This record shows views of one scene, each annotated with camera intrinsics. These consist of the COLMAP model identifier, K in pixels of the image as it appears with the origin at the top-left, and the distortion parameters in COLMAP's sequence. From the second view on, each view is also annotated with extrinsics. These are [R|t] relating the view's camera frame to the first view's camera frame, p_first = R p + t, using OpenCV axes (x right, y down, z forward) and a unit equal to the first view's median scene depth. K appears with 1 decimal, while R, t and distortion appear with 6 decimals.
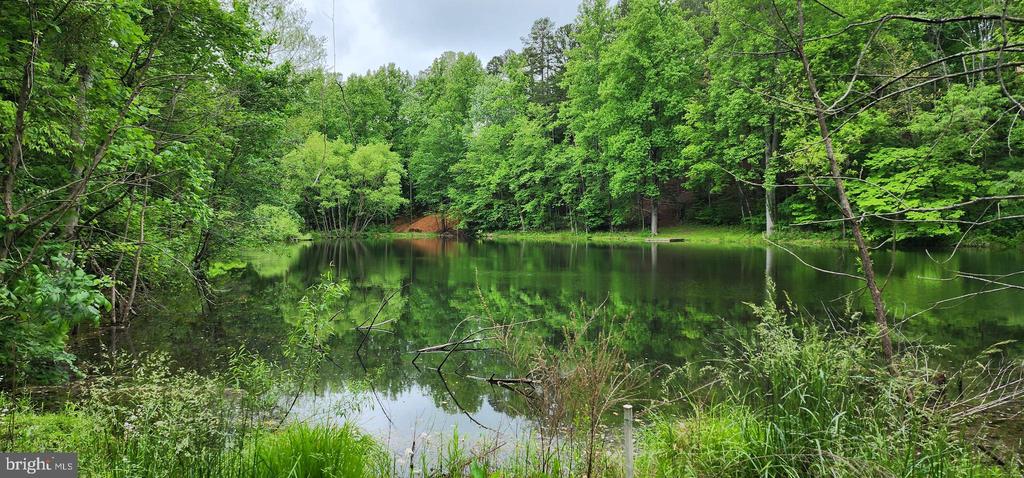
lens RADIAL K [[679.2, 0, 508.7], [0, 679.2, 236.8], [0, 0, 1]] dist [0.030690, -0.010347]
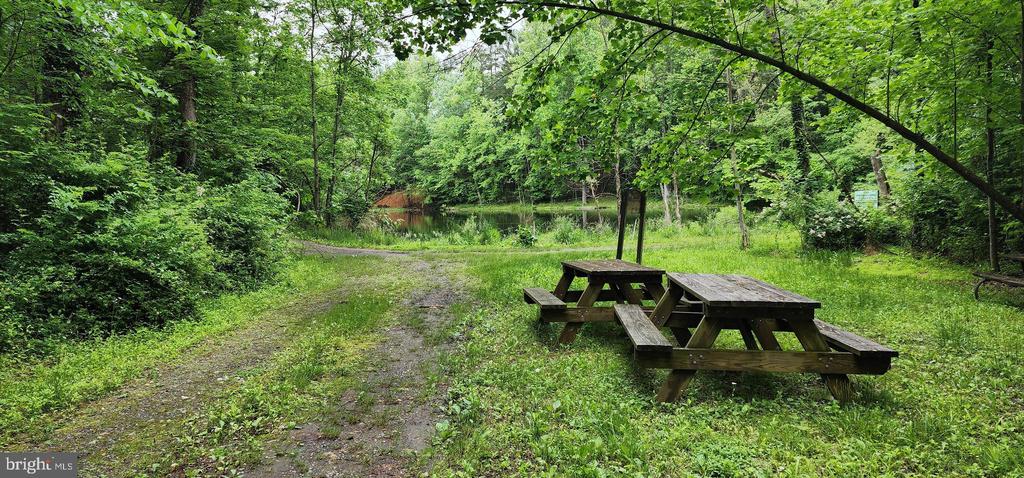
lens RADIAL K [[679.2, 0, 512.6], [0, 679.2, 242.1], [0, 0, 1]] dist [0.030690, -0.010347]
pose [[0.996293, -0.031816, 0.079928, -0.020584], [0.028094, 0.998487, 0.047269, 0.003300], [-0.081311, -0.044849, 0.995679, -0.220824]]
